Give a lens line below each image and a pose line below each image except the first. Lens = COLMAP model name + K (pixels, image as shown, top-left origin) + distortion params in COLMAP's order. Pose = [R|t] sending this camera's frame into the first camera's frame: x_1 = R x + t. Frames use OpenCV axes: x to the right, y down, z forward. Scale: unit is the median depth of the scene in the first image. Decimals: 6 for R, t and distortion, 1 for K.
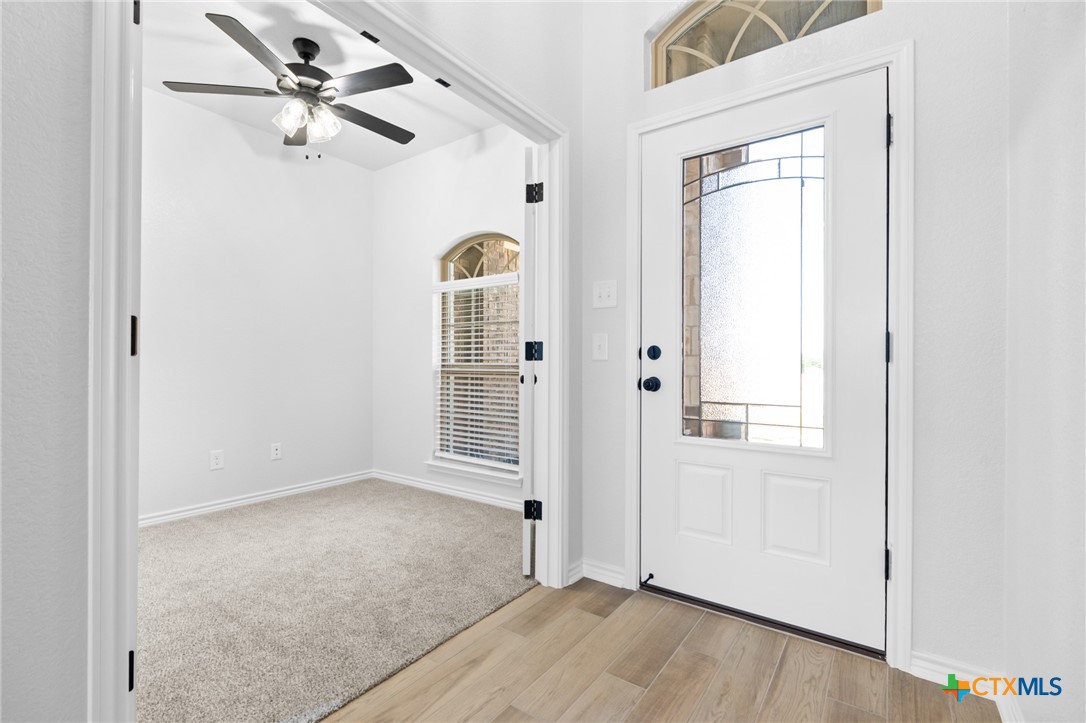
lens RADIAL K [[486.3, 0, 545.5], [0, 486.3, 361.0], [0, 0, 1]] dist [-0.001312, -0.000212]
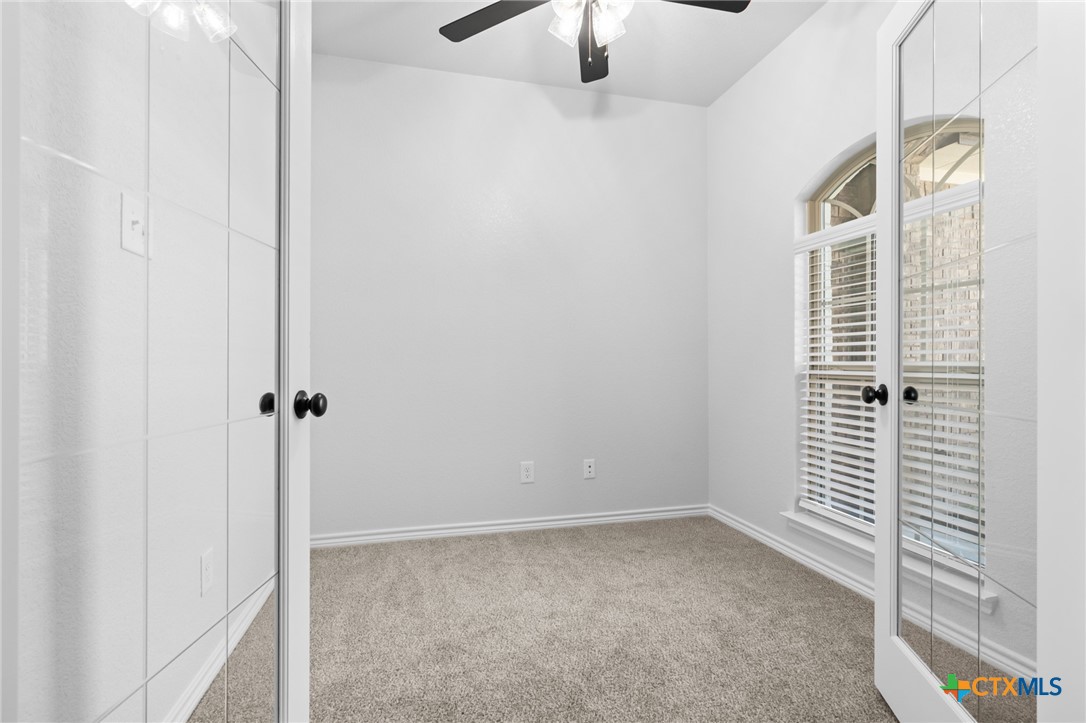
lens RADIAL K [[486.3, 0, 545.5], [0, 486.3, 361.0], [0, 0, 1]] dist [-0.001312, -0.000212]
pose [[0.760702, -0.004025, -0.649089, -0.065787], [0.002504, 0.999992, -0.003267, 0.003850], [0.649096, 0.000860, 0.760706, 0.300502]]
